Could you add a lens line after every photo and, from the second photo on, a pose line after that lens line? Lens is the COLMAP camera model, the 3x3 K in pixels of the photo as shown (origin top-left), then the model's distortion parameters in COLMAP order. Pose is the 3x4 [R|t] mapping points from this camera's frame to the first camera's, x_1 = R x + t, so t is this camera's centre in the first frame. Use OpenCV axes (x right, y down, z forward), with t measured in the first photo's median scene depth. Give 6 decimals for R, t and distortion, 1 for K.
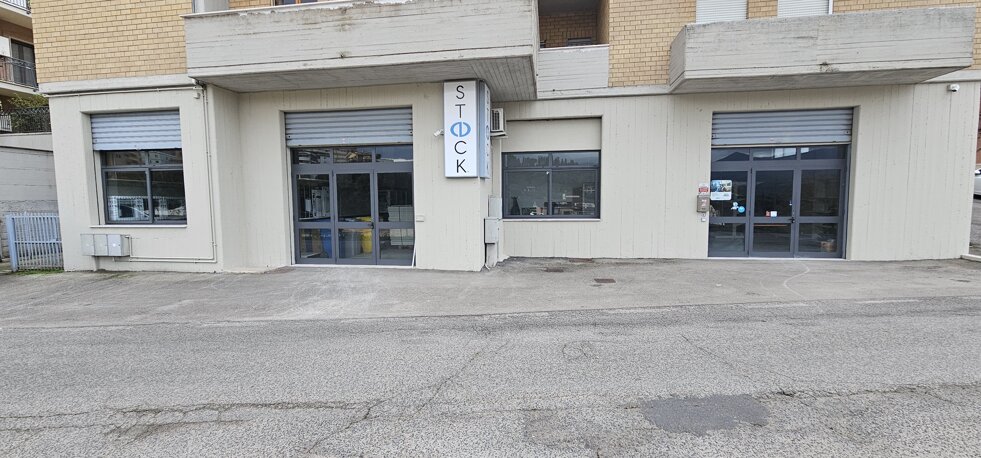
lens RADIAL K [[400.3, 0, 490.5], [0, 400.3, 232.0], [0, 0, 1]] dist [-0.003212, -0.000282]
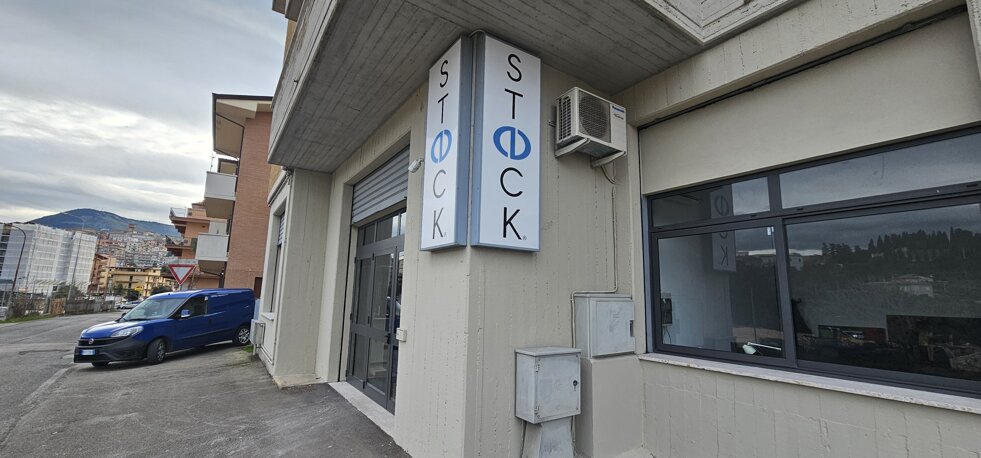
lens RADIAL K [[400.3, 0, 487.5], [0, 400.3, 227.0], [0, 0, 1]] dist [-0.003212, -0.000282]
pose [[0.673797, -0.100557, -0.732043, 0.277095], [-0.087809, 0.972781, -0.214448, -0.067529], [0.733681, 0.208774, 0.646626, 0.721663]]
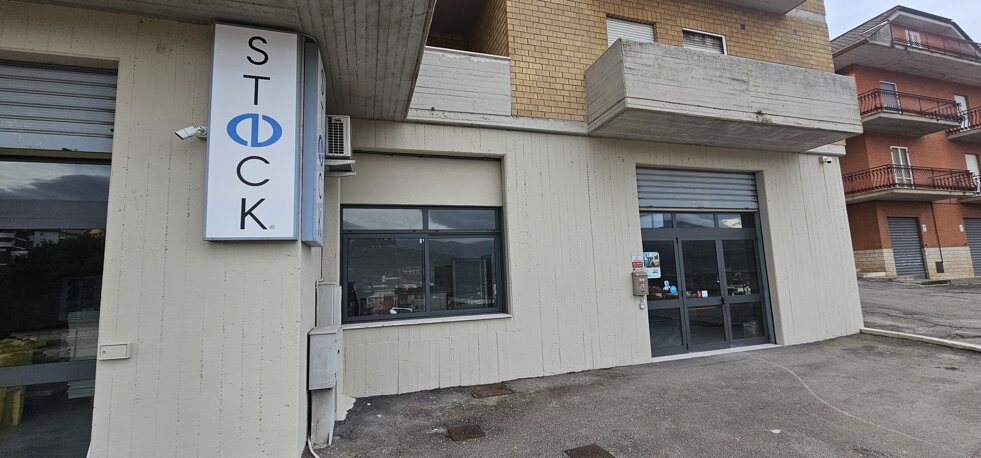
lens RADIAL K [[400.3, 0, 492.4], [0, 400.3, 231.2], [0, 0, 1]] dist [-0.003212, -0.000282]
pose [[0.899733, 0.023746, 0.435794, -0.028378], [0.065652, 0.979793, -0.188932, -0.049917], [-0.431474, 0.198600, 0.879993, 0.507402]]
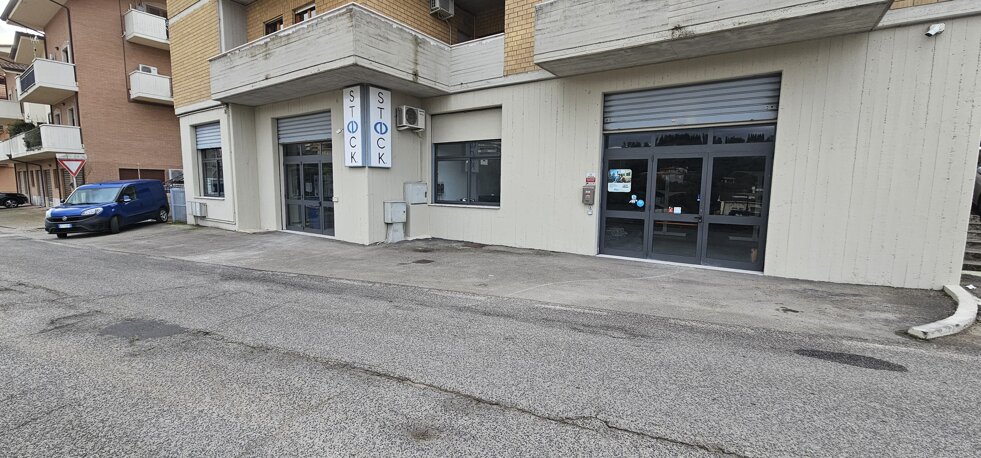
lens RADIAL K [[400.3, 0, 491.6], [0, 400.3, 232.5], [0, 0, 1]] dist [-0.003212, -0.000282]
pose [[0.897240, 0.072649, -0.435525, 0.813246], [-0.056389, 0.997148, 0.050164, -0.020806], [0.437928, -0.020451, 0.898778, 0.083029]]
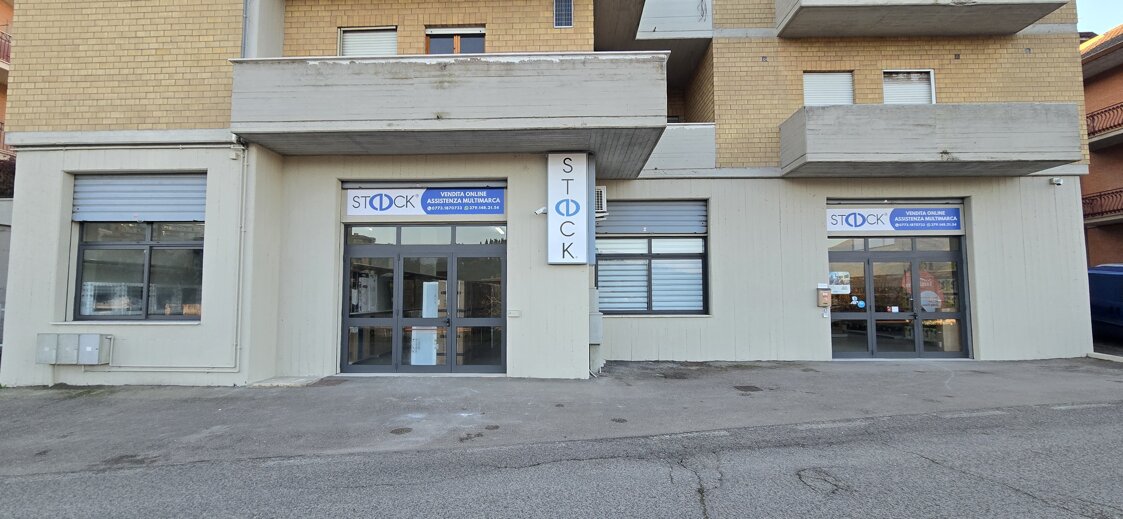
lens RADIAL K [[460.5, 0, 557.8], [0, 460.5, 267.5], [0, 0, 1]] dist [-0.009080, 0.001557]
pose [[0.992819, 0.013861, 0.118819, -0.198451], [0.002680, 0.990437, -0.137939, 0.002766], [-0.119595, 0.137267, 0.983288, 0.061010]]
